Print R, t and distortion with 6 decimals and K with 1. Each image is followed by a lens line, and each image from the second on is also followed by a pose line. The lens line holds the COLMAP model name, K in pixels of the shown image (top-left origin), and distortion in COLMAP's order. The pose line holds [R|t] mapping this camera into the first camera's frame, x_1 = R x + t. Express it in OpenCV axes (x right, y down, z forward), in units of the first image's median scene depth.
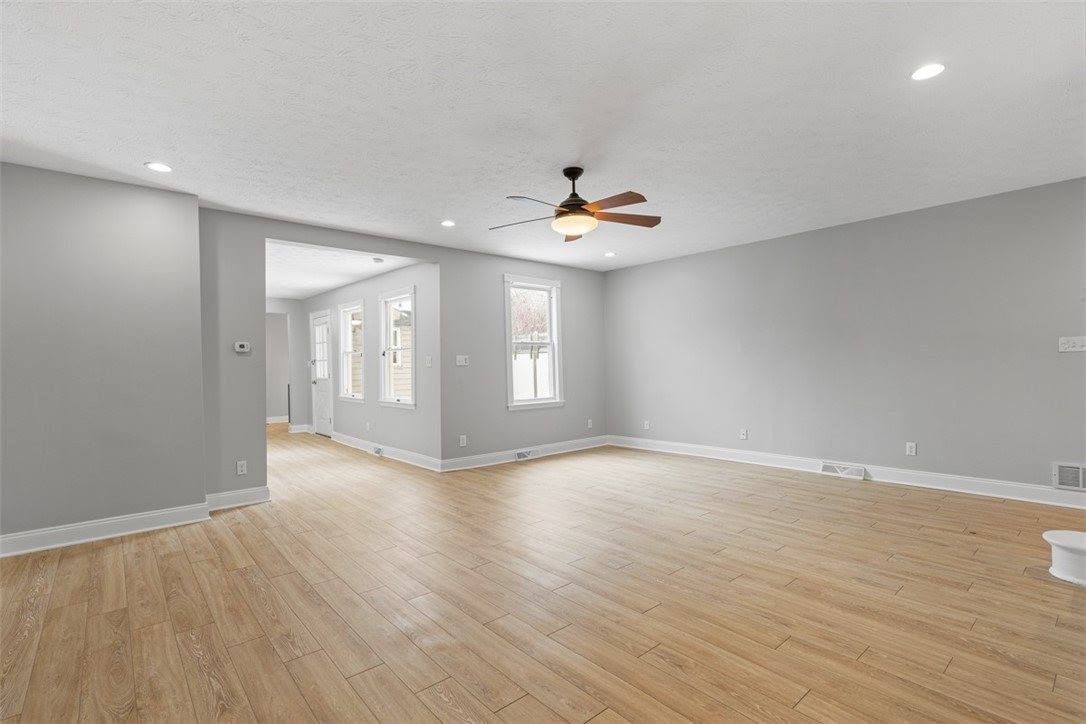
lens RADIAL K [[496.9, 0, 538.3], [0, 496.9, 379.9], [0, 0, 1]] dist [-0.006511, 0.002466]
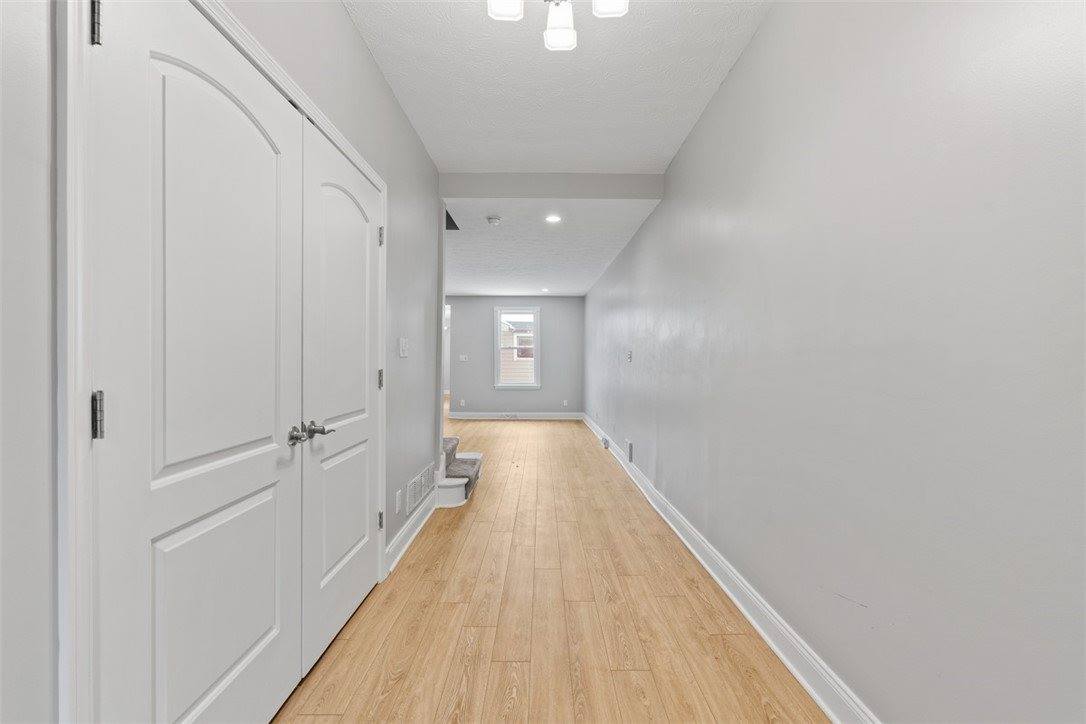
lens RADIAL K [[496.9, 0, 541.7], [0, 496.9, 360.8], [0, 0, 1]] dist [-0.006511, 0.002466]
pose [[0.761283, 0.021072, -0.648078, 2.213509], [-0.034977, 0.999351, -0.008593, -0.043809], [0.647476, 0.029210, 0.761526, -0.334395]]
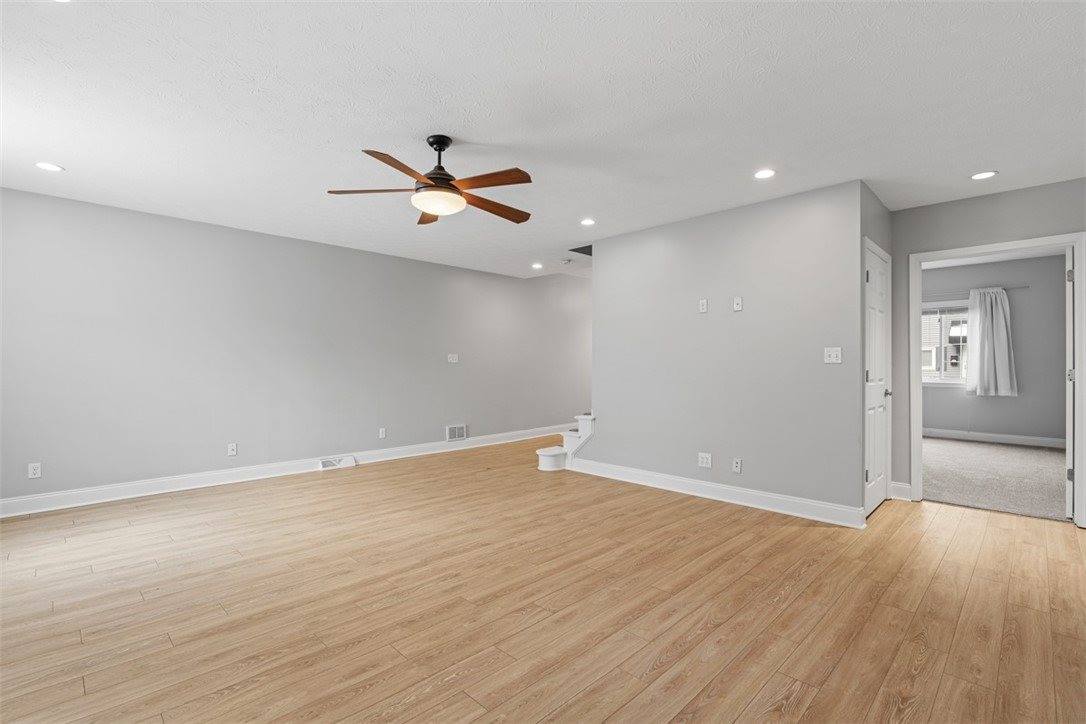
lens RADIAL K [[496.9, 0, 547.2], [0, 496.9, 359.1], [0, 0, 1]] dist [-0.006511, 0.002466]
pose [[-0.079063, 0.029363, 0.996437, -0.869034], [0.027895, 0.999240, -0.027232, -0.011878], [-0.996479, 0.025642, -0.079822, 0.968579]]
